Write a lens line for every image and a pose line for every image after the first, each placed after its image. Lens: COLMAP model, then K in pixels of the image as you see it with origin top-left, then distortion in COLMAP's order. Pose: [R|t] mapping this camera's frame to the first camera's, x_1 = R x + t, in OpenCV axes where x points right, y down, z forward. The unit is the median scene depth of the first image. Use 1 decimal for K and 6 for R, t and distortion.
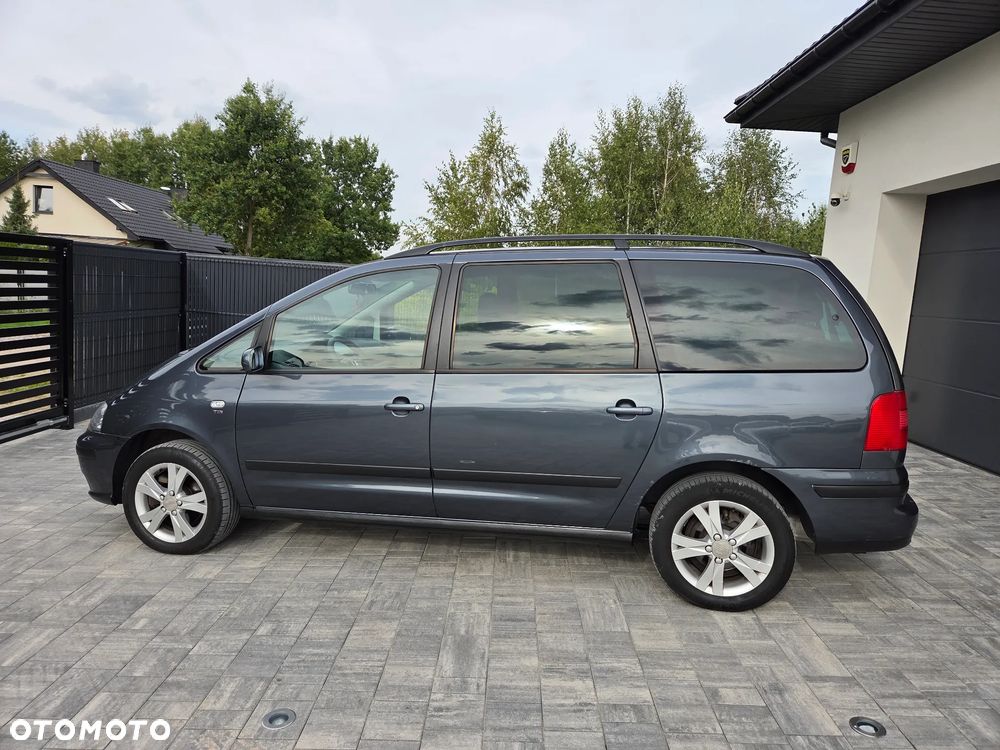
lens RADIAL K [[669.4, 0, 498.7], [0, 669.4, 366.1], [0, 0, 1]] dist [0.075108, -0.069013]
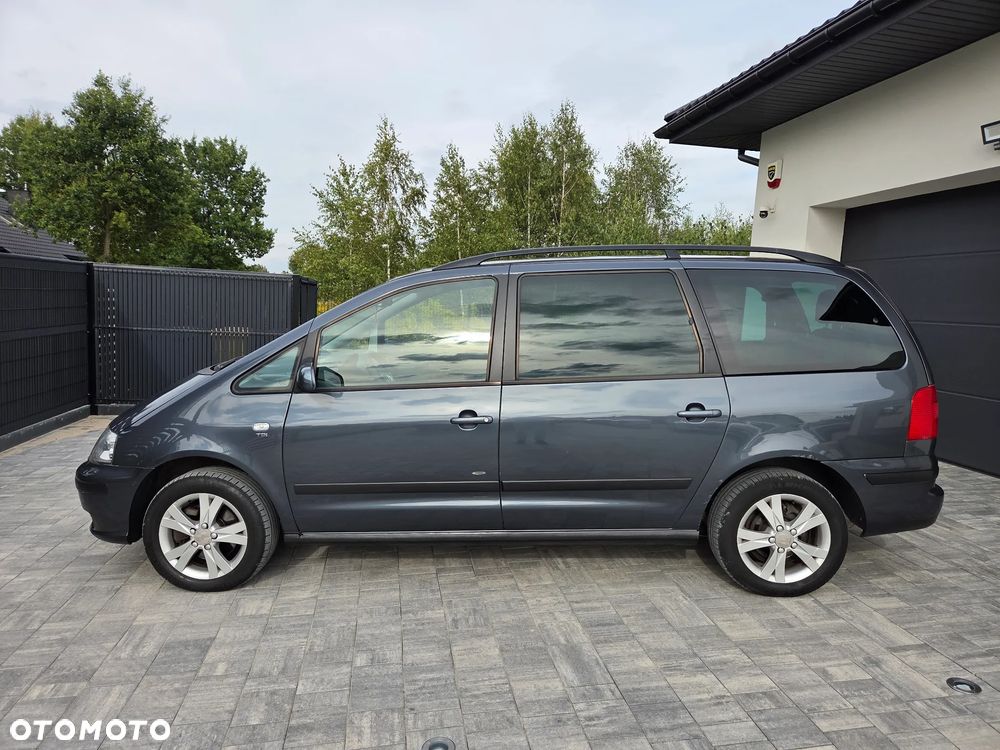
lens RADIAL K [[669.1, 0, 497.2], [0, 669.1, 375.3], [0, 0, 1]] dist [0.075829, -0.070477]
pose [[0.982853, -0.034580, 0.181121, -0.264802], [0.034187, 0.999401, 0.005296, -0.008579], [-0.181196, 0.000987, 0.983447, 0.024328]]
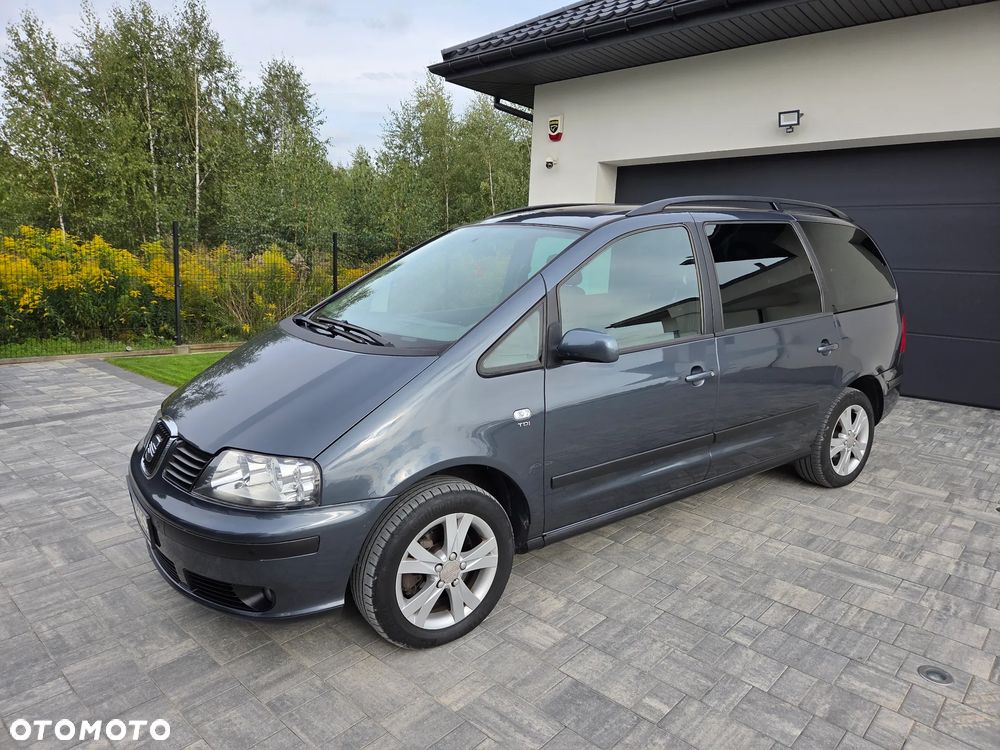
lens RADIAL K [[669.1, 0, 507.6], [0, 669.1, 370.8], [0, 0, 1]] dist [0.074135, -0.068282]
pose [[0.662780, -0.150439, 0.733547, -0.968287], [0.082733, 0.988325, 0.127939, -0.086688], [-0.744230, -0.024107, 0.667488, 0.535110]]
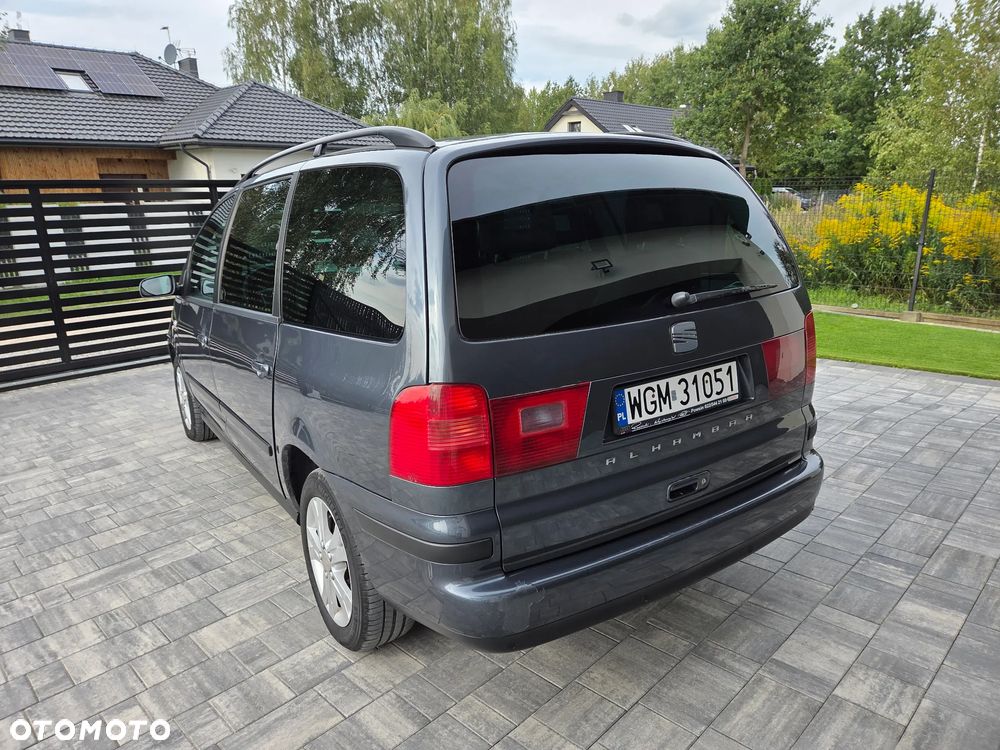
lens RADIAL K [[669.1, 0, 497.2], [0, 669.1, 375.3], [0, 0, 1]] dist [0.075829, -0.070477]
pose [[0.717912, 0.121615, -0.685428, 0.844461], [-0.026269, 0.988653, 0.147902, -0.045887], [0.695638, -0.088175, 0.712961, 0.539470]]
